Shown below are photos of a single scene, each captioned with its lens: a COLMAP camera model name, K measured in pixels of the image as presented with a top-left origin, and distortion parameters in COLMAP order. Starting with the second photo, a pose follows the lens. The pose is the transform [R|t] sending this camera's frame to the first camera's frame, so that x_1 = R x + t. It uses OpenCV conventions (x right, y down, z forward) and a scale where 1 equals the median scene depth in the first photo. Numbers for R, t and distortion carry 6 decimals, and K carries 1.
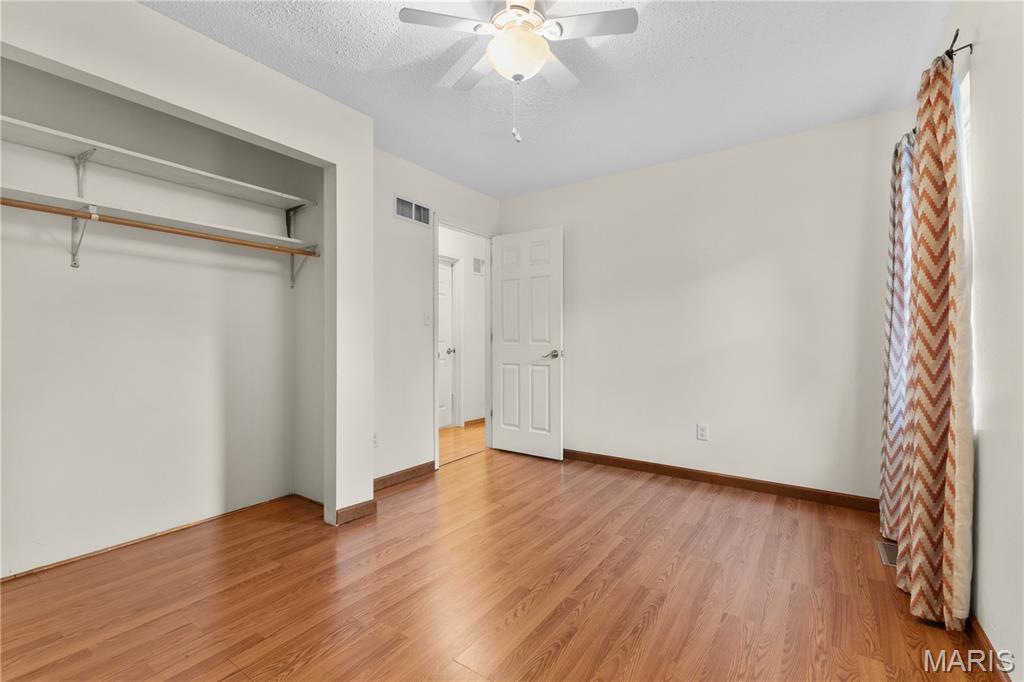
lens RADIAL K [[455.7, 0, 511.4], [0, 455.7, 340.2], [0, 0, 1]] dist [0.014159, 0.000639]
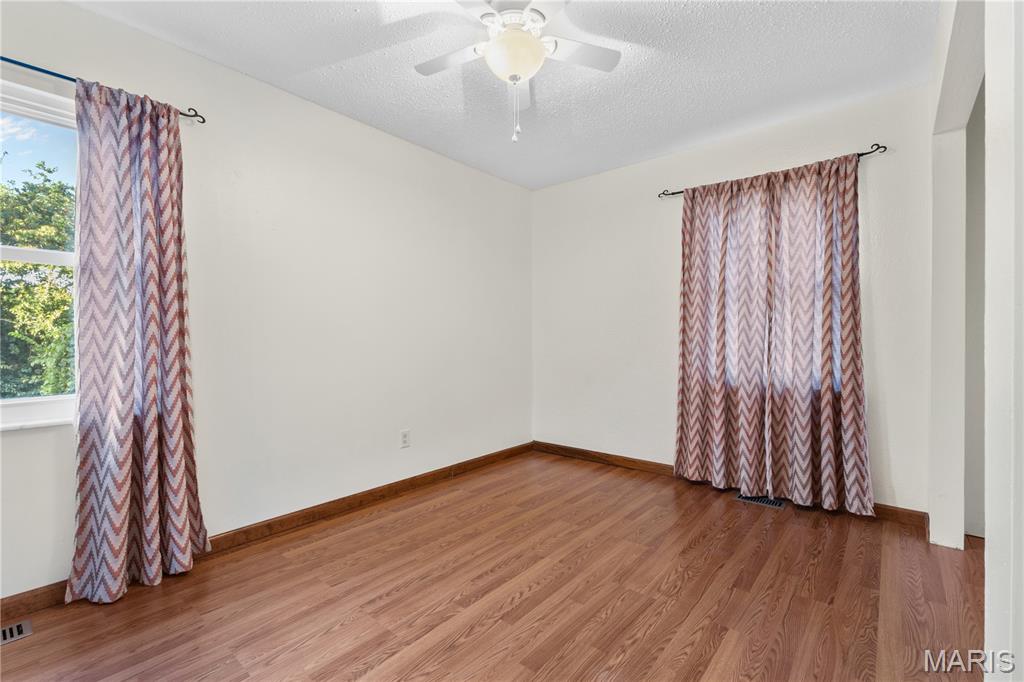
lens RADIAL K [[455.7, 0, 507.3], [0, 455.7, 341.2], [0, 0, 1]] dist [0.014159, 0.000639]
pose [[-0.995216, 0.007883, 0.097384, -0.066911], [0.008419, 0.999952, 0.005098, 0.001130], [-0.097339, 0.005893, -0.995234, 2.029324]]
